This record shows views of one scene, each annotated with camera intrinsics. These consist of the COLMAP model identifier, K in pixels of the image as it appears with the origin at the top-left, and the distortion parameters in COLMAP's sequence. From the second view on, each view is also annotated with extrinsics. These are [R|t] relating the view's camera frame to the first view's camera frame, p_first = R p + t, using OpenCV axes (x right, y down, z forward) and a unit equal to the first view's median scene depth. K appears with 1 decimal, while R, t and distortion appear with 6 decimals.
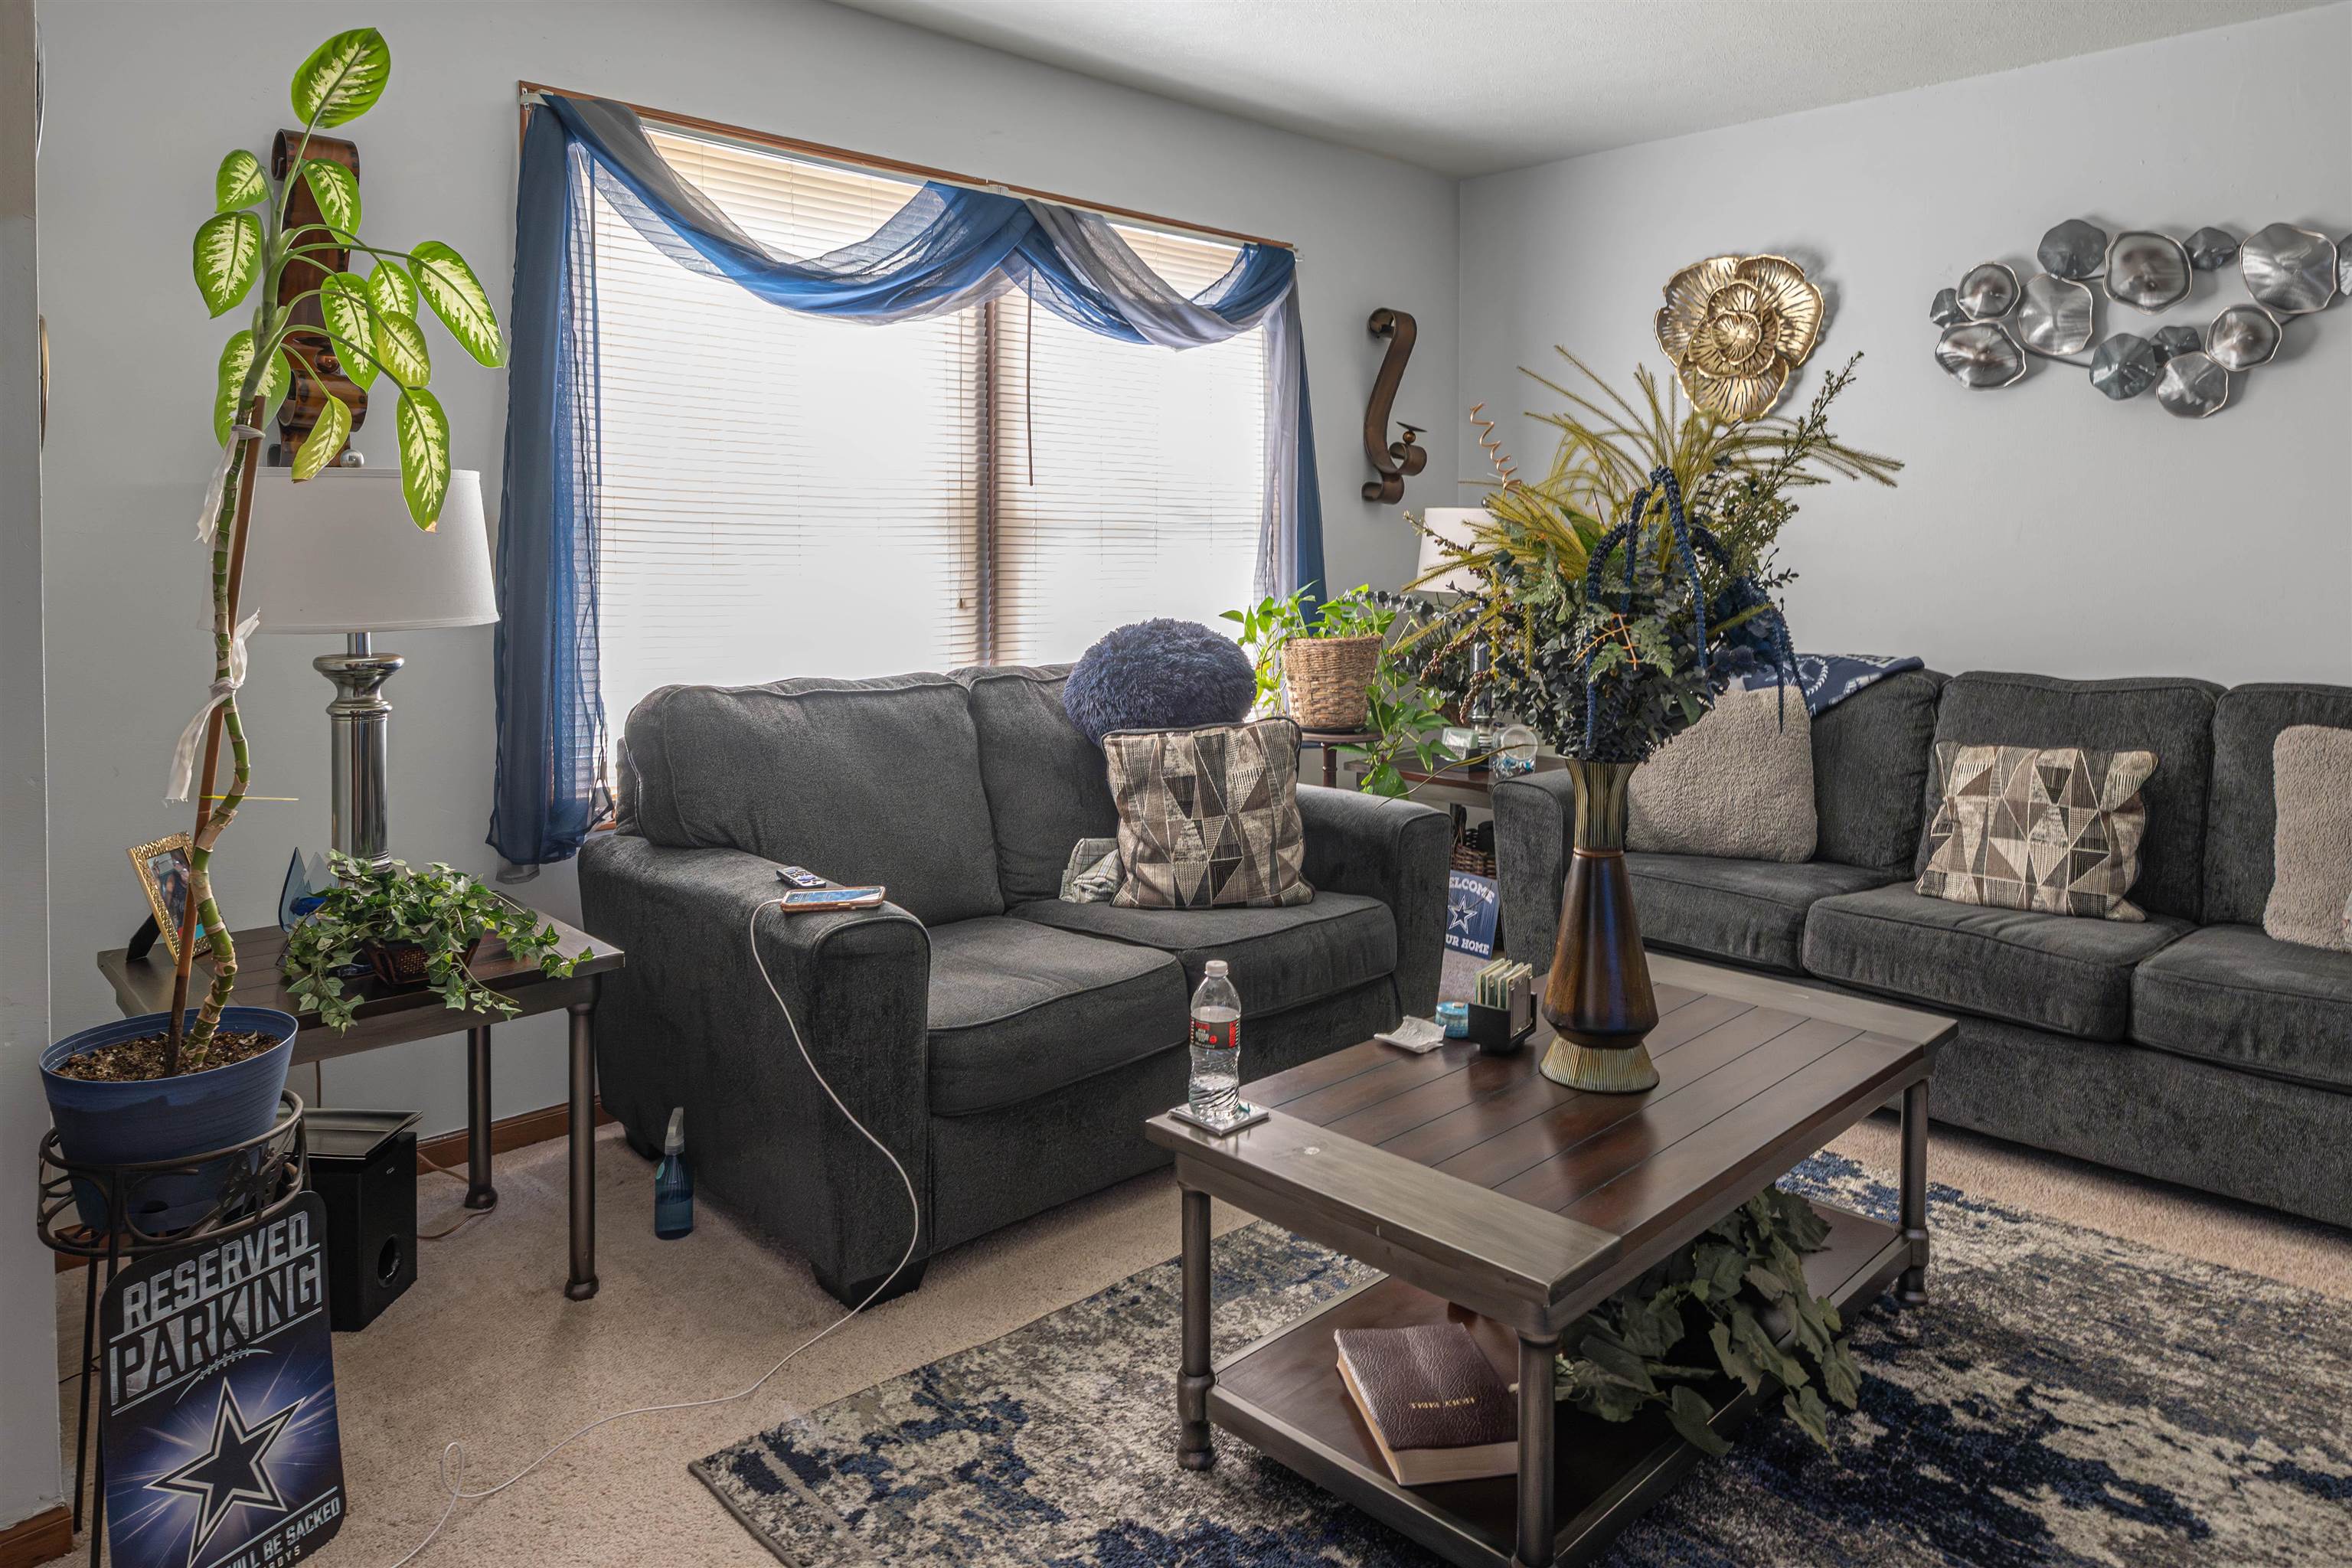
lens RADIAL K [[1509.2, 0, 1173.3], [0, 1509.2, 571.4], [0, 0, 1]] dist [0.004077, 0.000804]
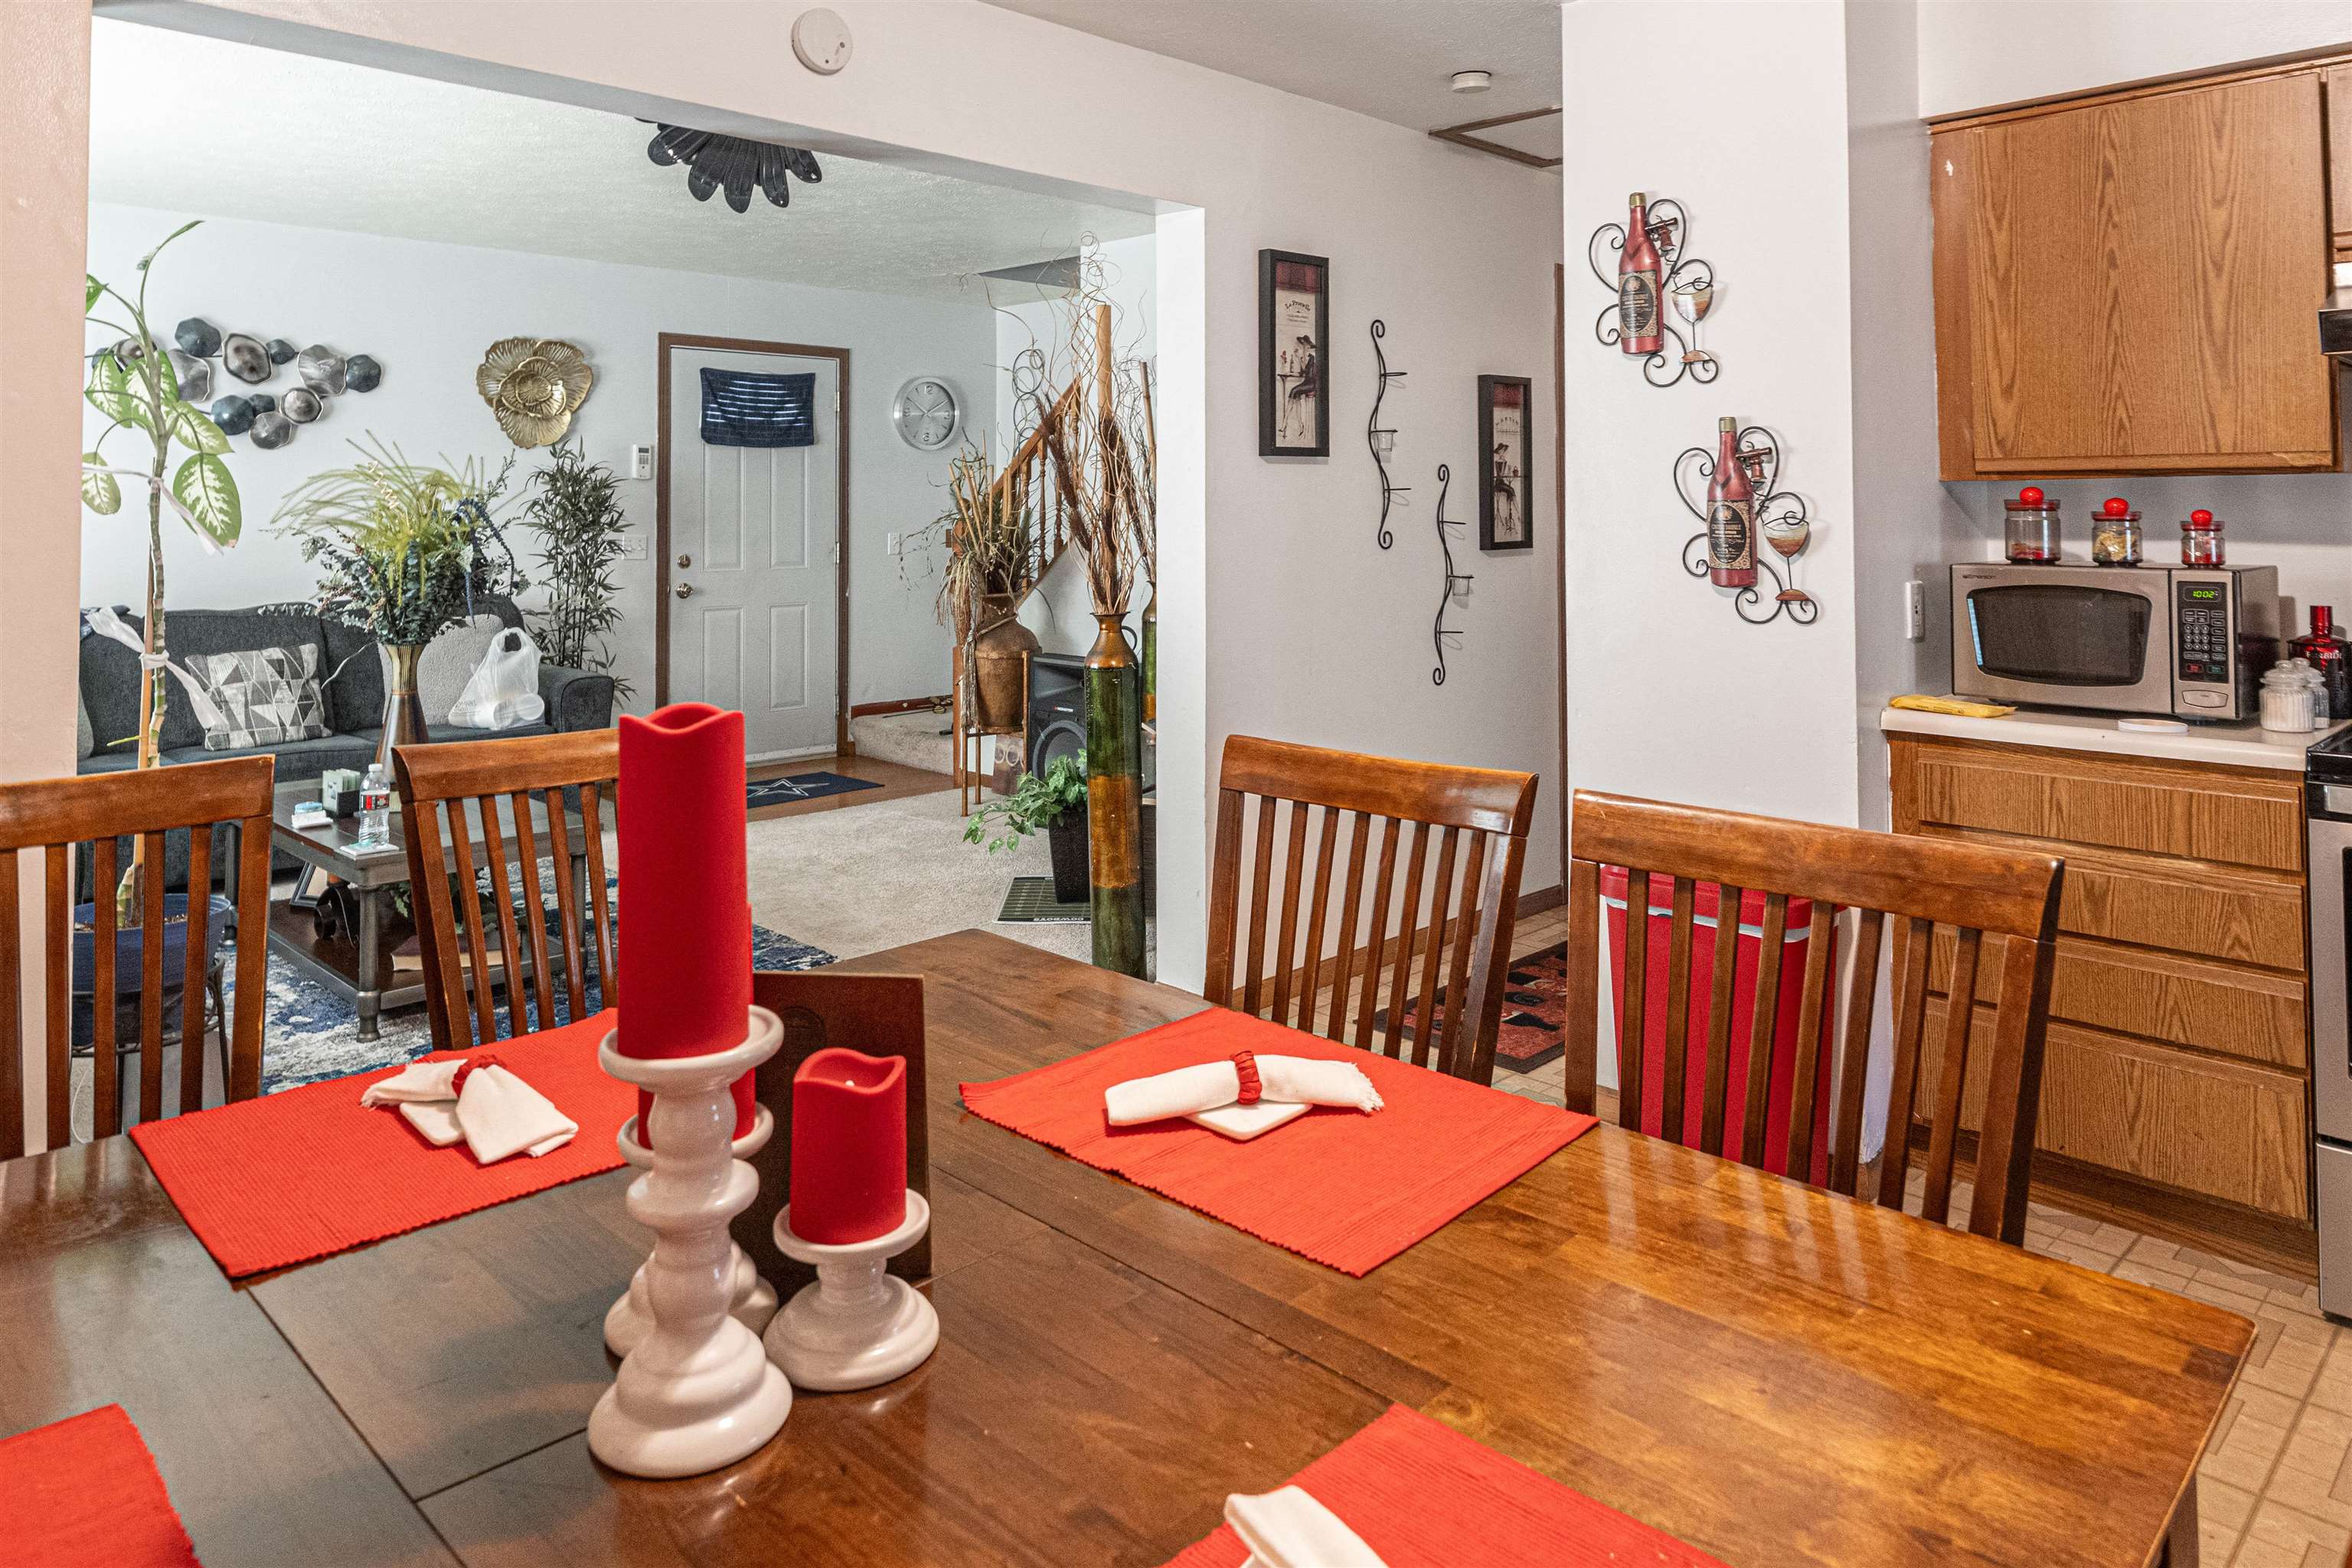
lens RADIAL K [[1453.7, 0, 1189.8], [0, 1453.7, 489.5], [0, 0, 1]] dist [0.001255, -0.001526]
pose [[-0.034573, 0.010172, 0.999350, -1.012019], [0.022401, 0.999705, -0.009401, -0.019552], [-0.999151, 0.022062, -0.034791, 0.034436]]
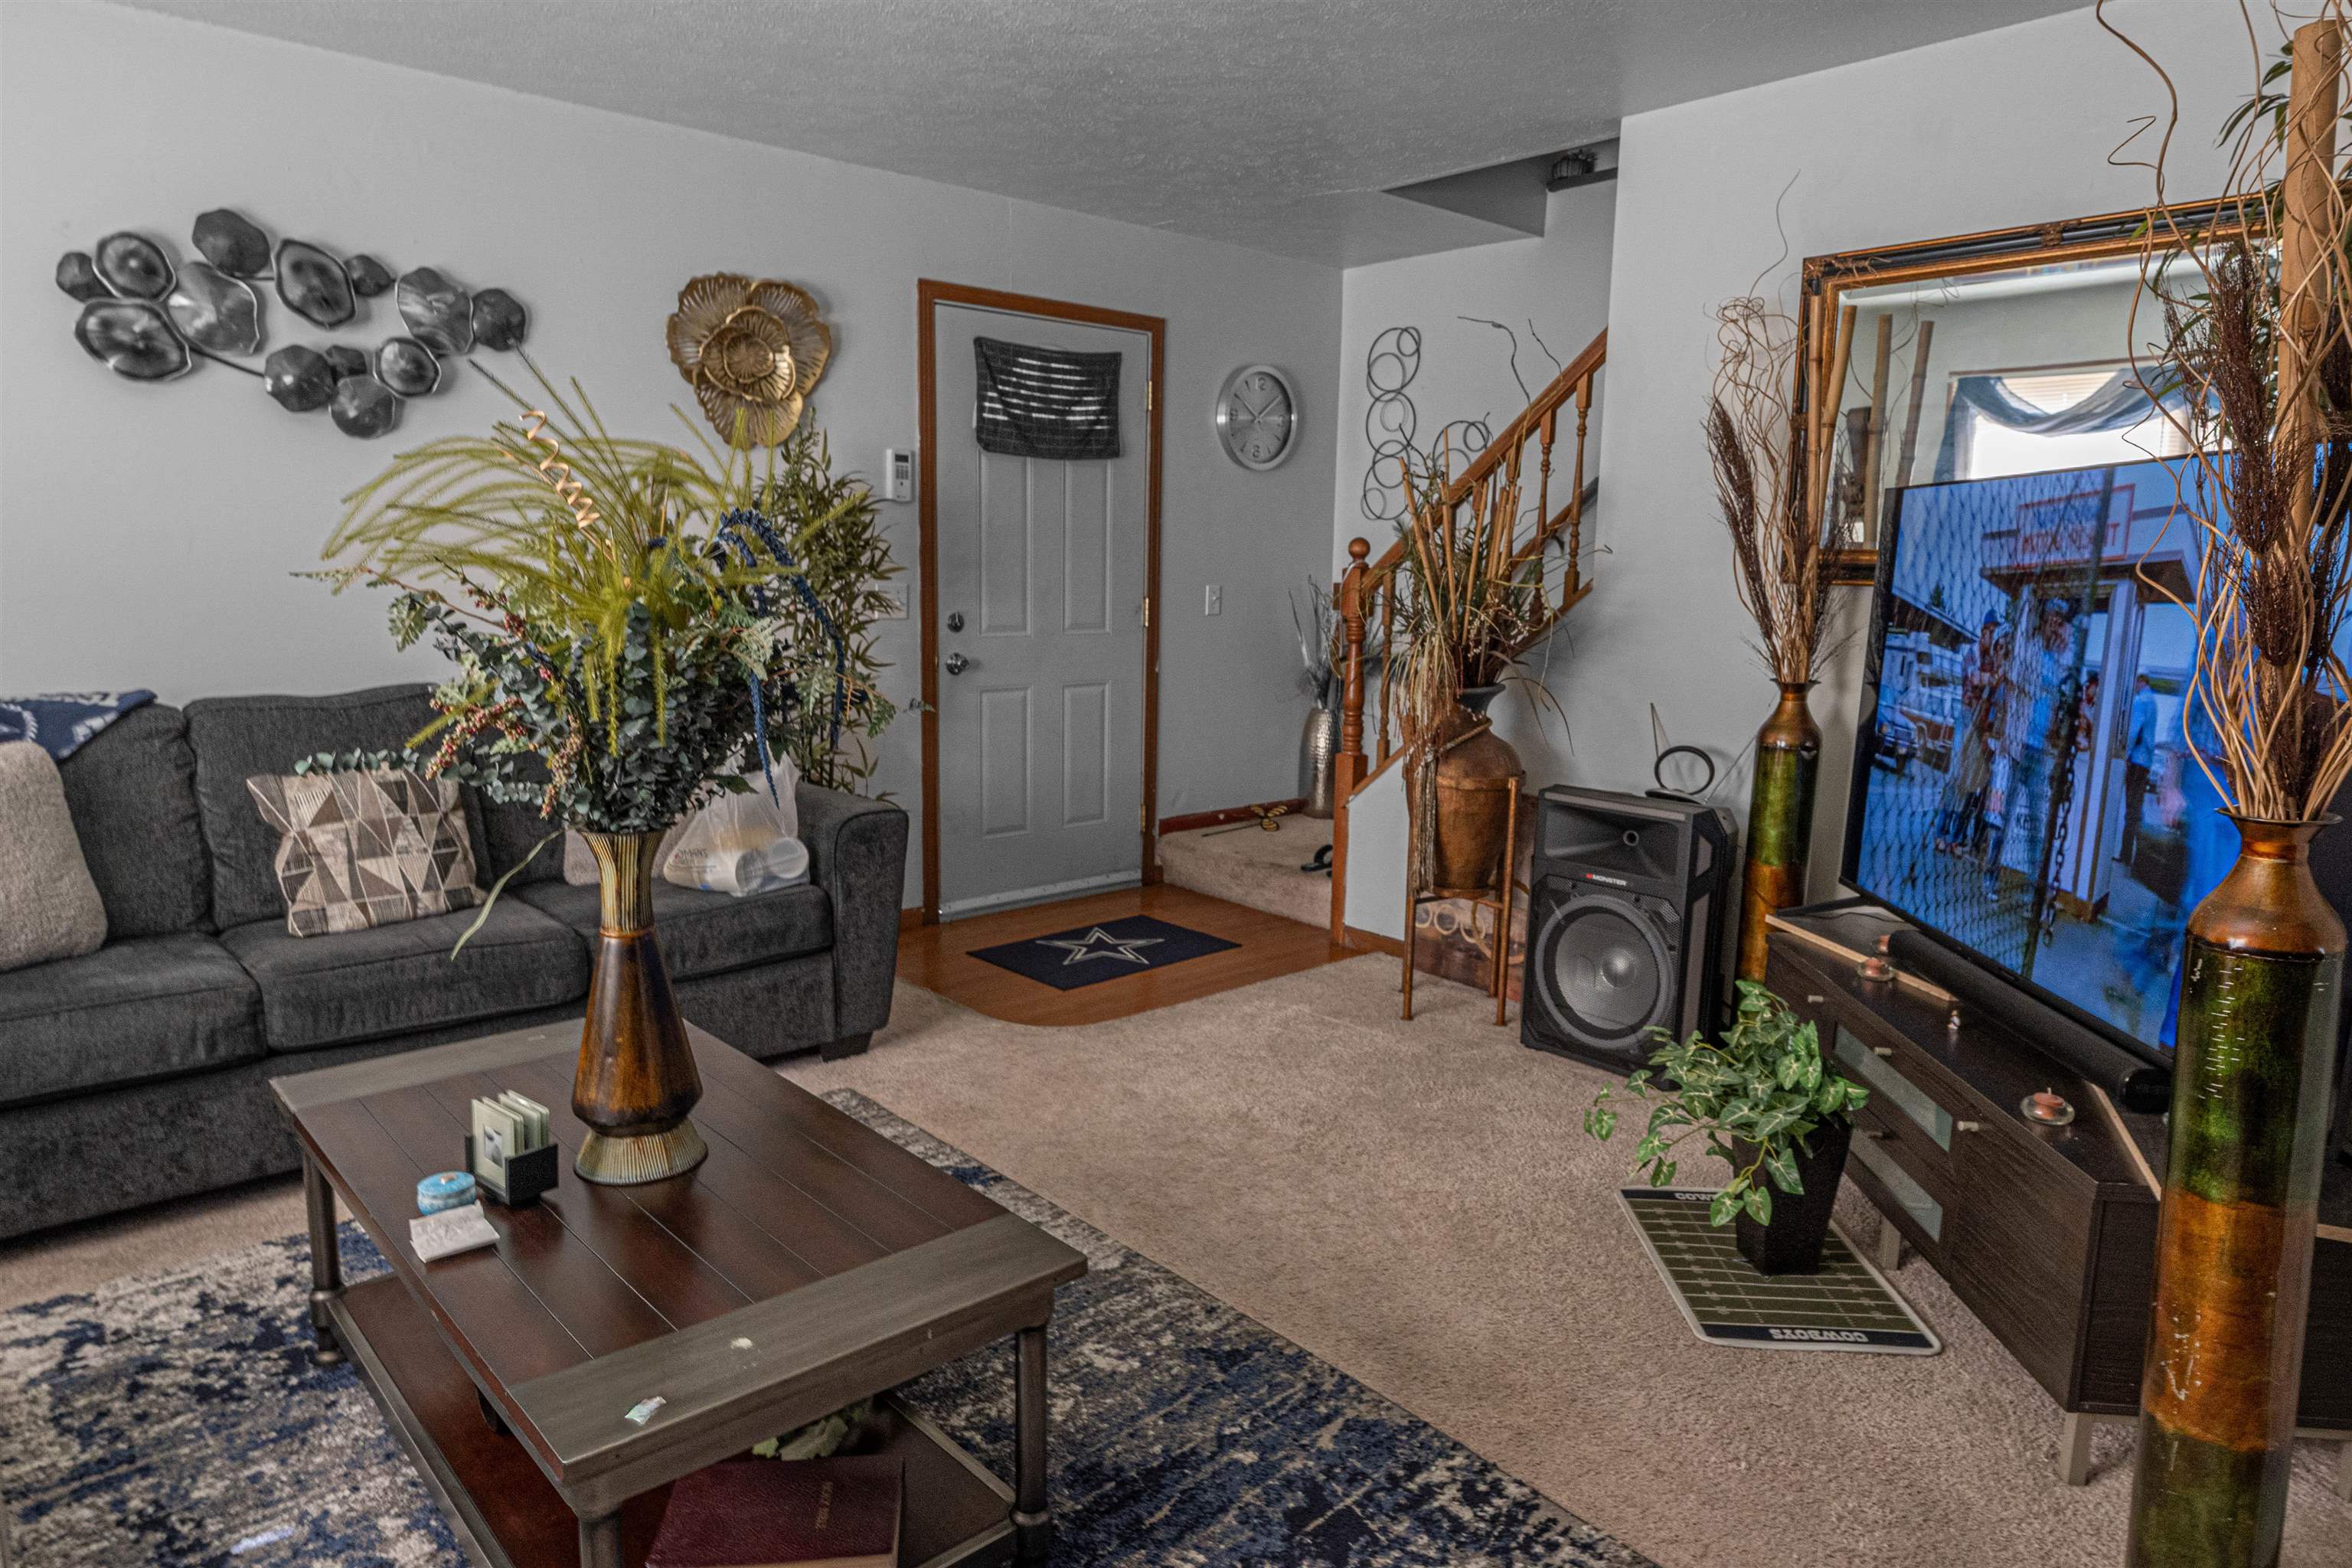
lens RADIAL K [[1410.4, 0, 1176.0], [0, 1410.4, 784.0], [0, 0, 1]] dist [0.002060, 0.002324]
pose [[0.046104, -0.161830, 0.985741, -0.324784], [0.005803, 0.986817, 0.161735, -0.019989], [-0.998920, -0.001736, 0.046436, 0.397898]]
